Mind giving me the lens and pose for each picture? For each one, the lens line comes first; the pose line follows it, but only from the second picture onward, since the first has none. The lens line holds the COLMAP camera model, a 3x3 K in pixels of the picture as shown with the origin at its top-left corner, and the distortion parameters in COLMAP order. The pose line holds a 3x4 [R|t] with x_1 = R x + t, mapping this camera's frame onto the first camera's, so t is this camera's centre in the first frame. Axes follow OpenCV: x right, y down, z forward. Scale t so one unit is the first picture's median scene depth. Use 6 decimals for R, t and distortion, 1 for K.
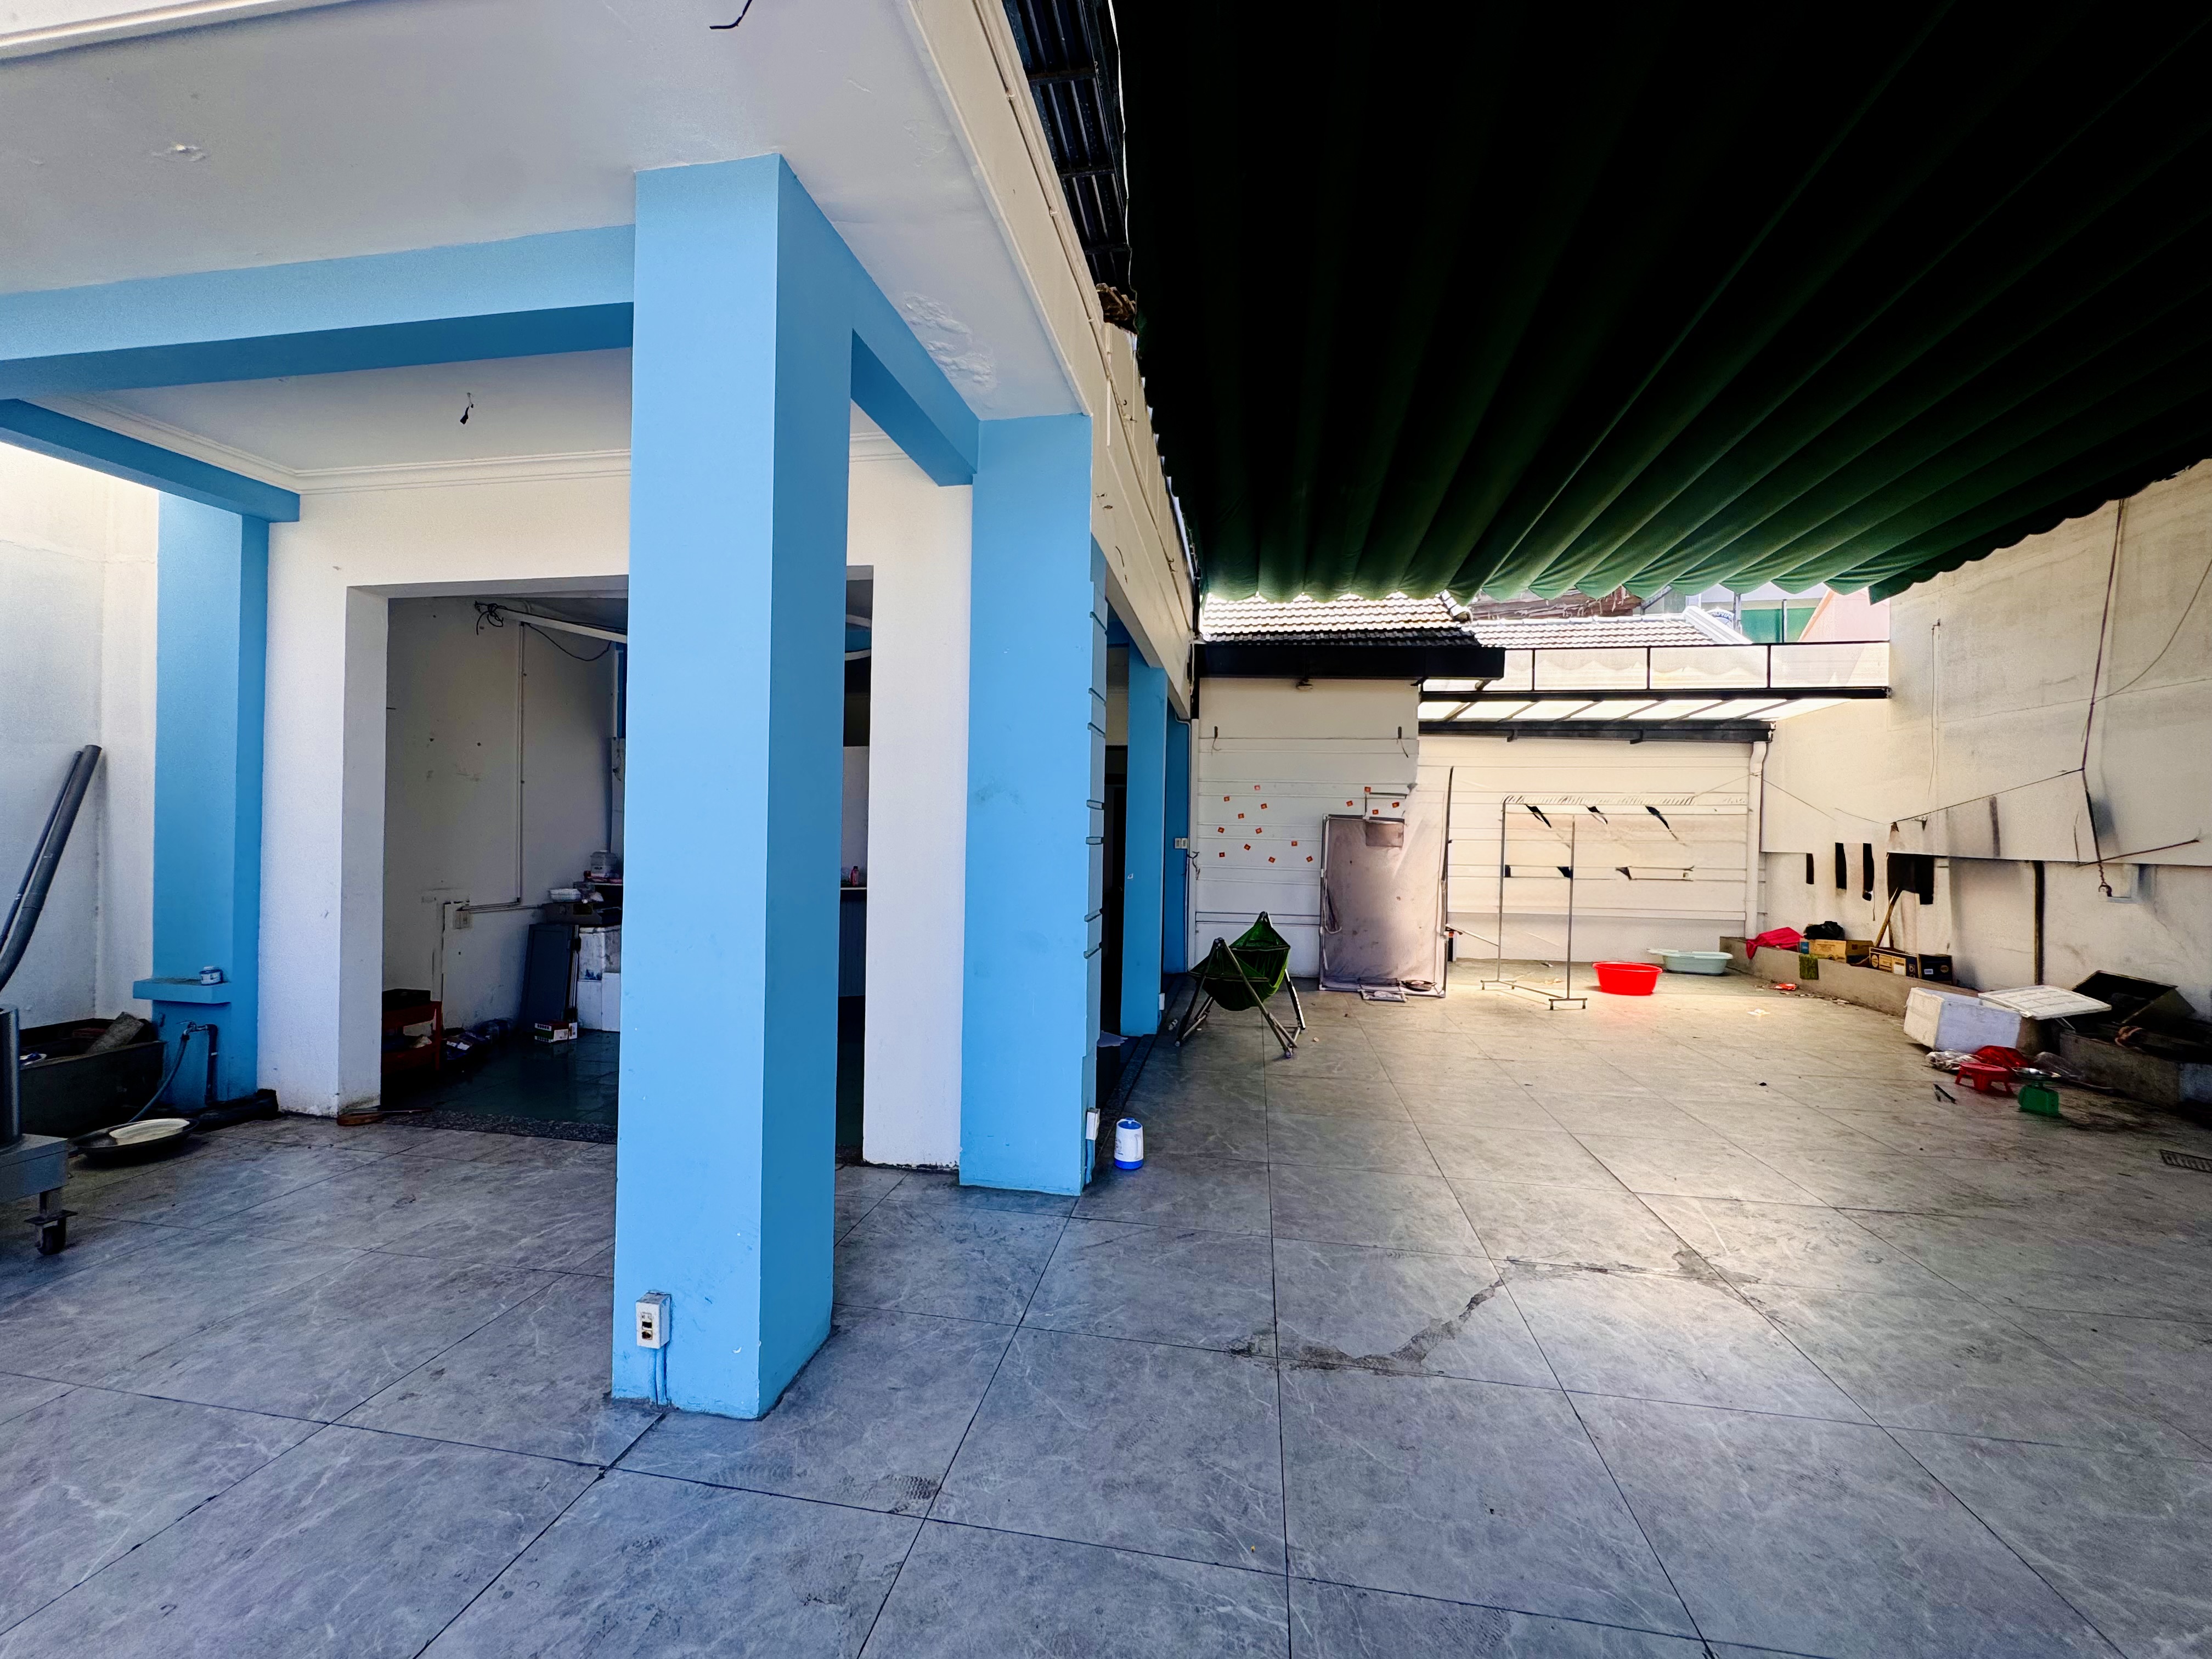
lens RADIAL K [[878.6, 0, 1112.3], [0, 878.6, 837.2], [0, 0, 1]] dist [-0.002546, -0.000154]
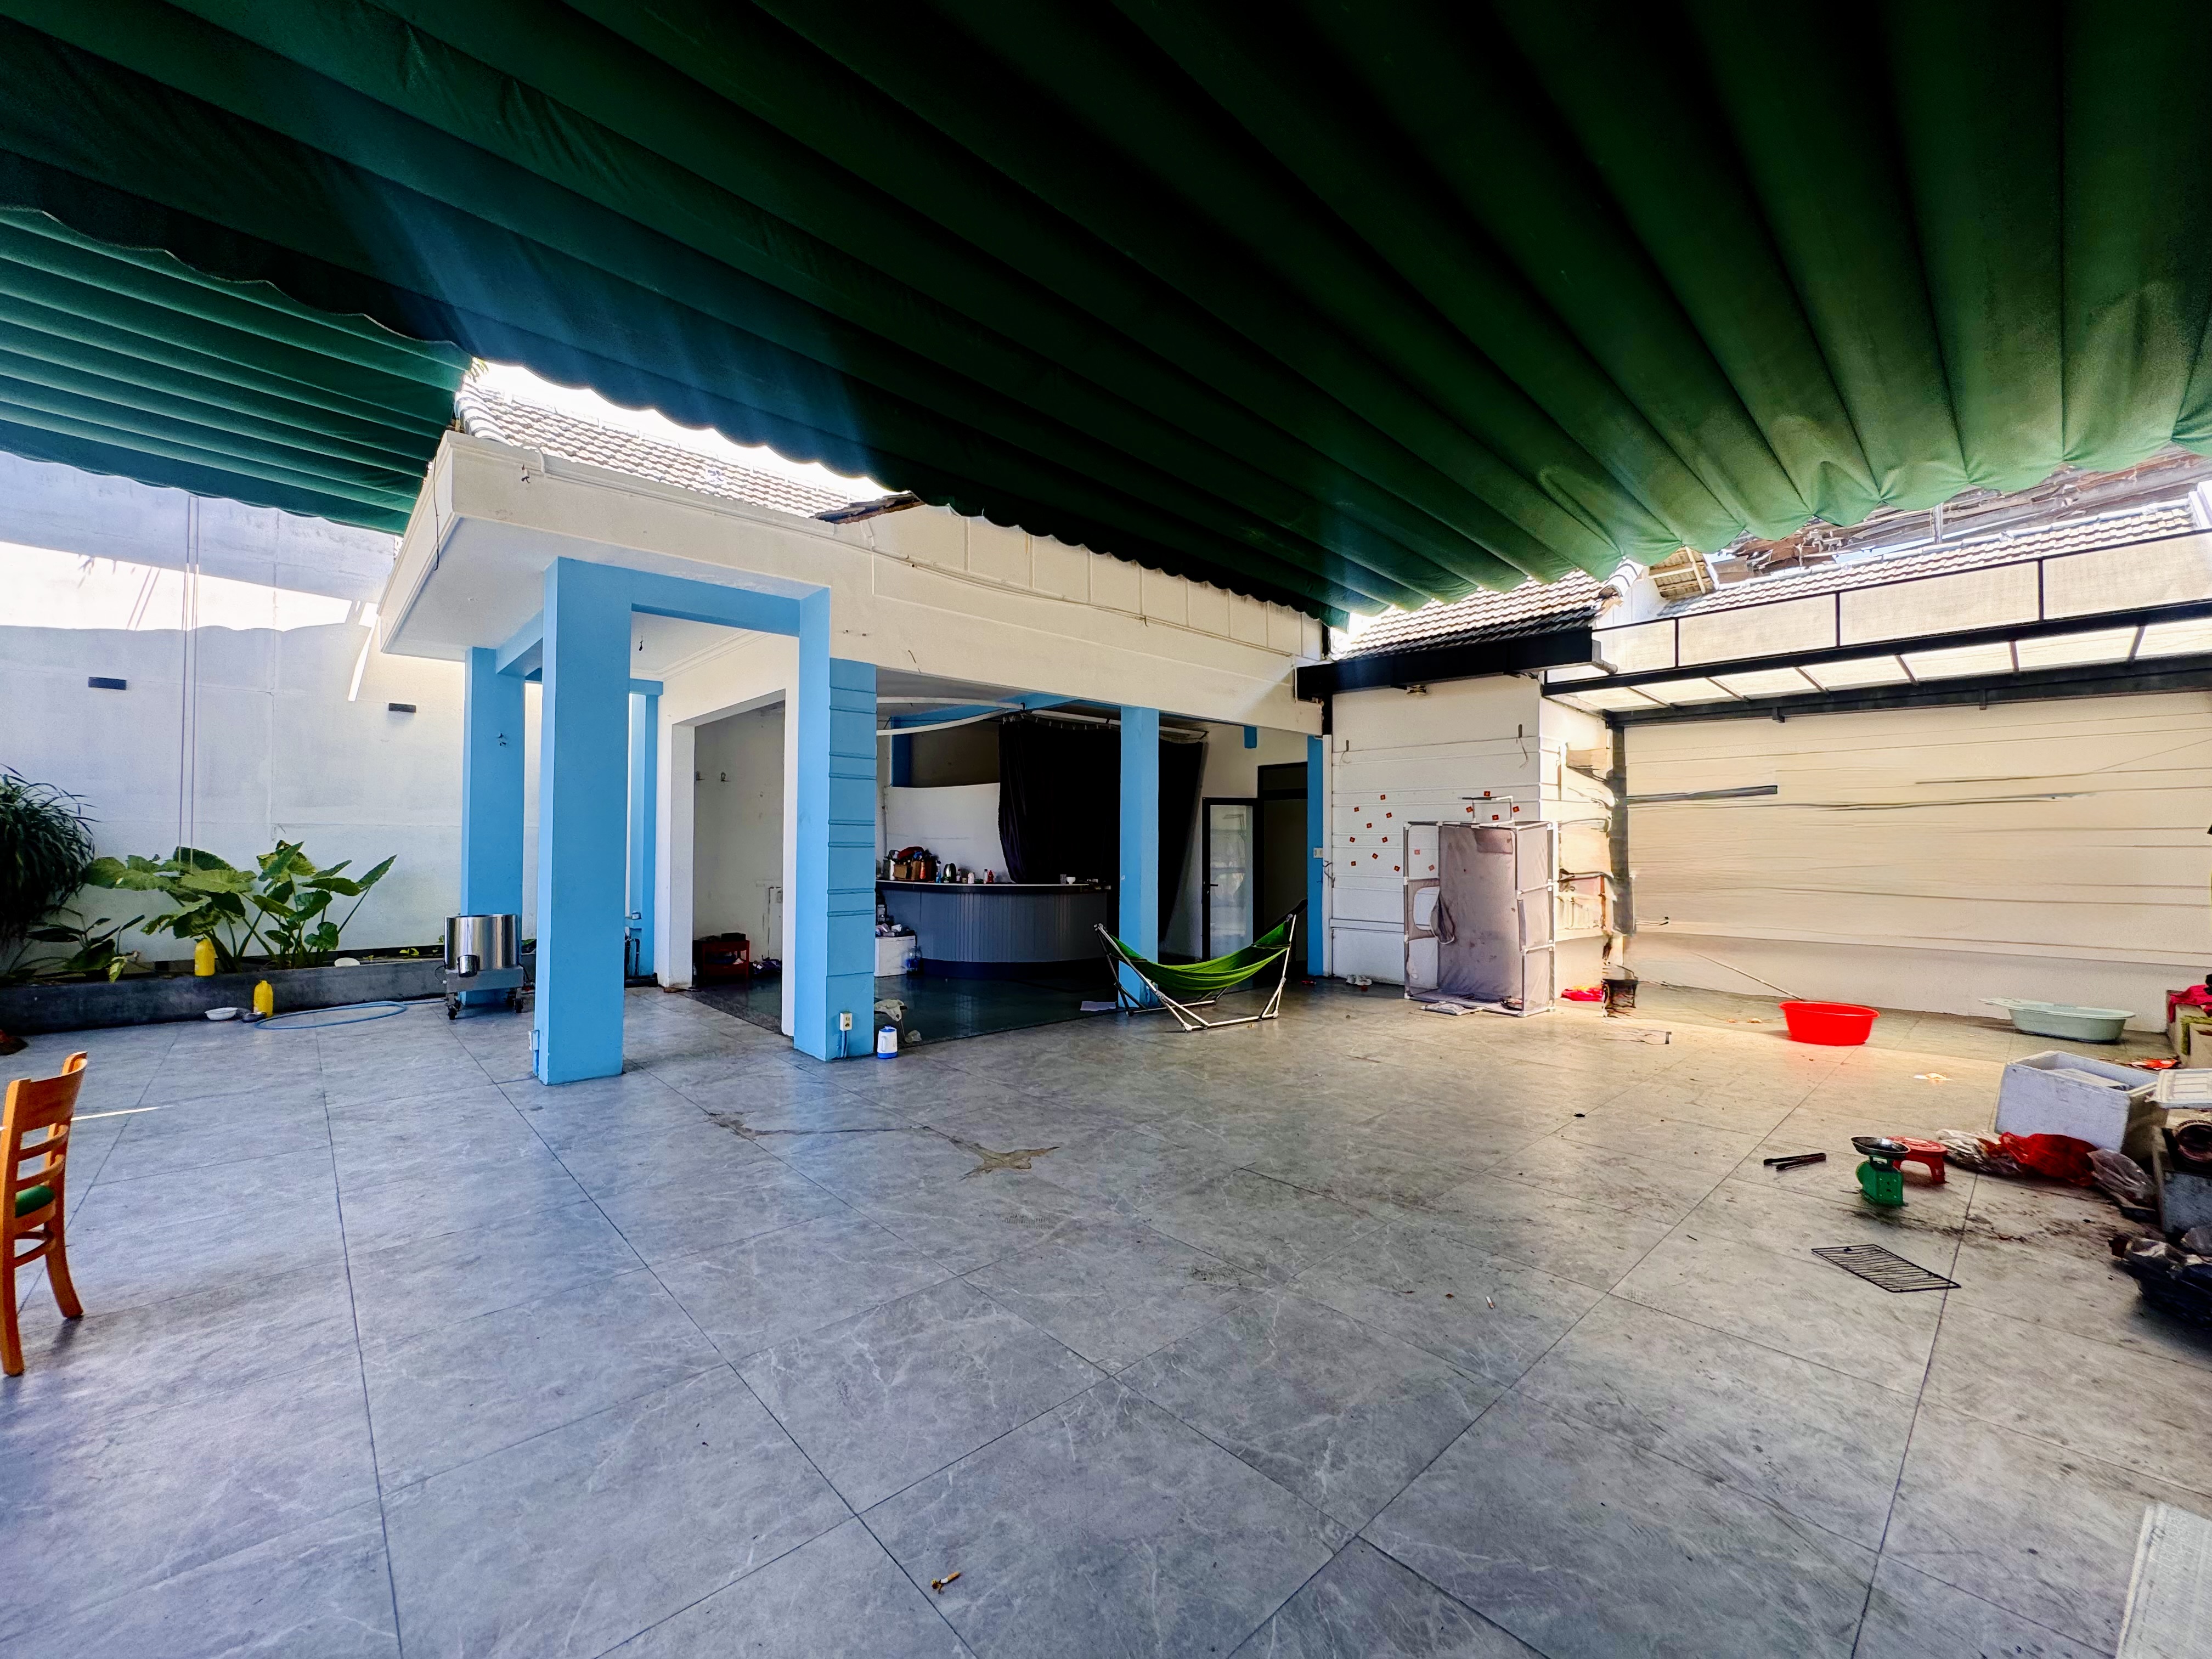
lens RADIAL K [[878.6, 0, 1106.8], [0, 878.6, 832.6], [0, 0, 1]] dist [-0.002546, -0.000154]
pose [[0.794381, -0.021184, -0.607050, 0.567329], [0.004459, 0.999568, -0.029046, 0.013368], [0.607403, 0.020366, 0.794132, 0.004573]]
